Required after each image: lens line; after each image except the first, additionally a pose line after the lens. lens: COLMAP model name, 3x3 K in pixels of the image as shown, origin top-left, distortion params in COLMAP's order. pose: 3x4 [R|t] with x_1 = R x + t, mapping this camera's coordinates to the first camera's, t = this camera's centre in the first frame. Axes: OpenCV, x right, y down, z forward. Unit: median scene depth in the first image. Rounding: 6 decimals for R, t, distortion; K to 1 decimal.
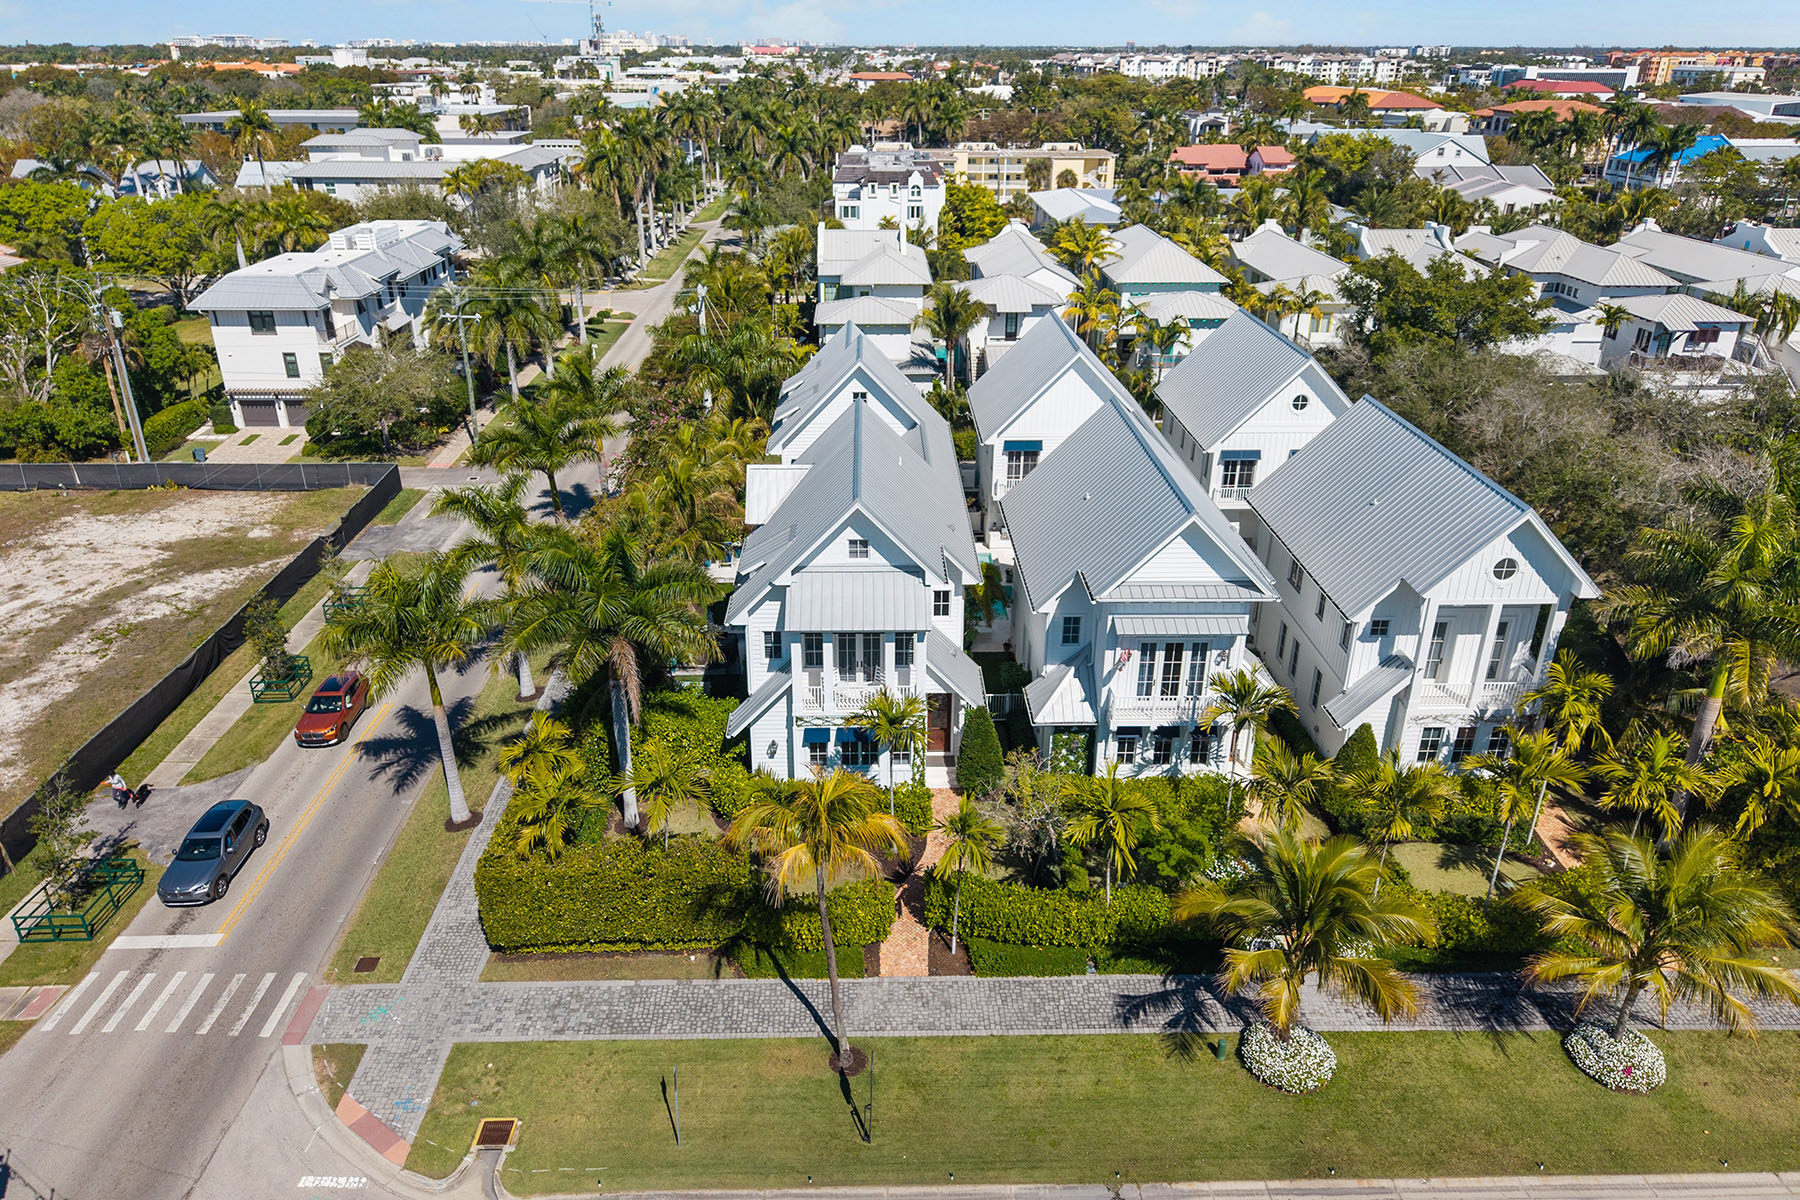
lens RADIAL K [[1210.7, 0, 901.6], [0, 1210.7, 600.1], [0, 0, 1]] dist [0.008457, -0.004851]
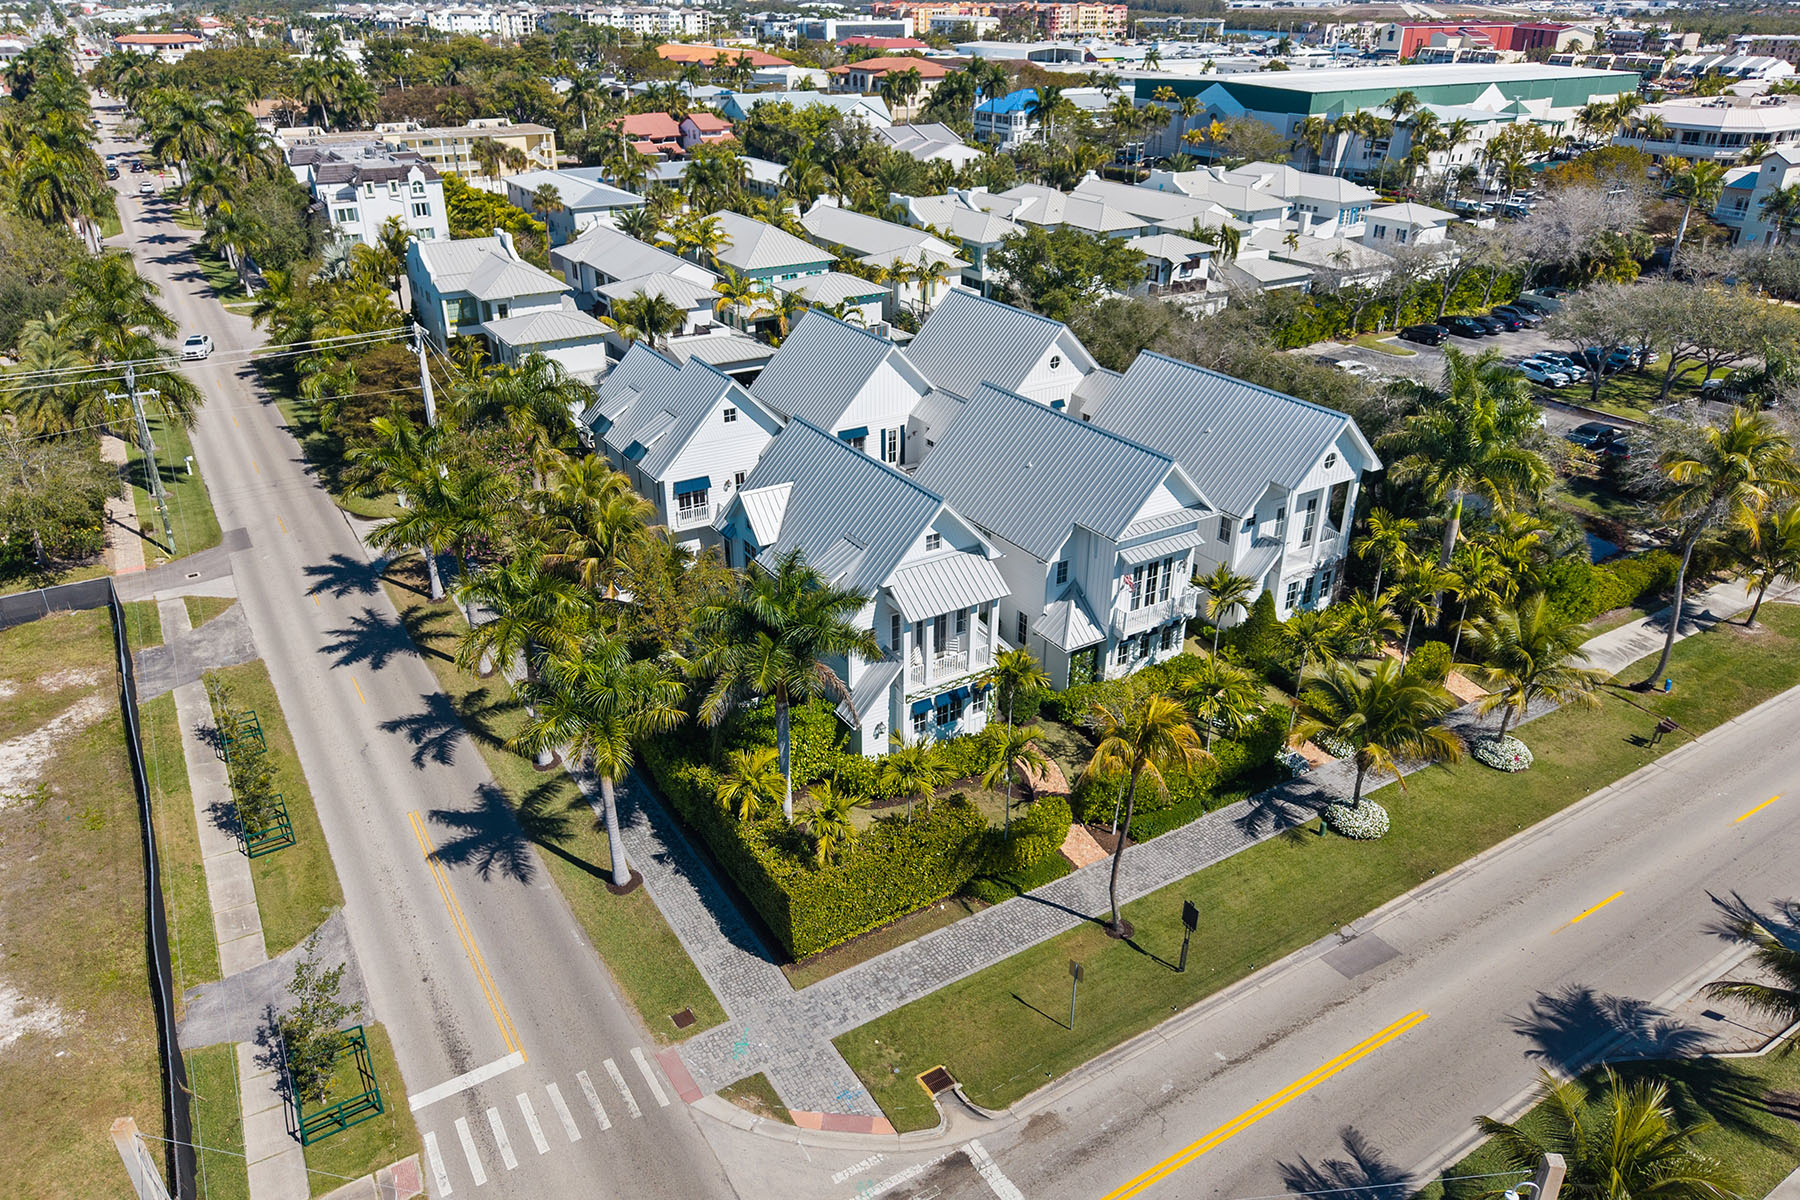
lens RADIAL K [[1210.7, 0, 900.4], [0, 1210.7, 608.6], [0, 0, 1]] dist [0.008457, -0.004851]
pose [[0.862372, -0.232186, 0.449893, -0.579070], [0.213020, 0.972554, 0.093603, -0.092094], [-0.459279, 0.015116, 0.888164, -0.027775]]
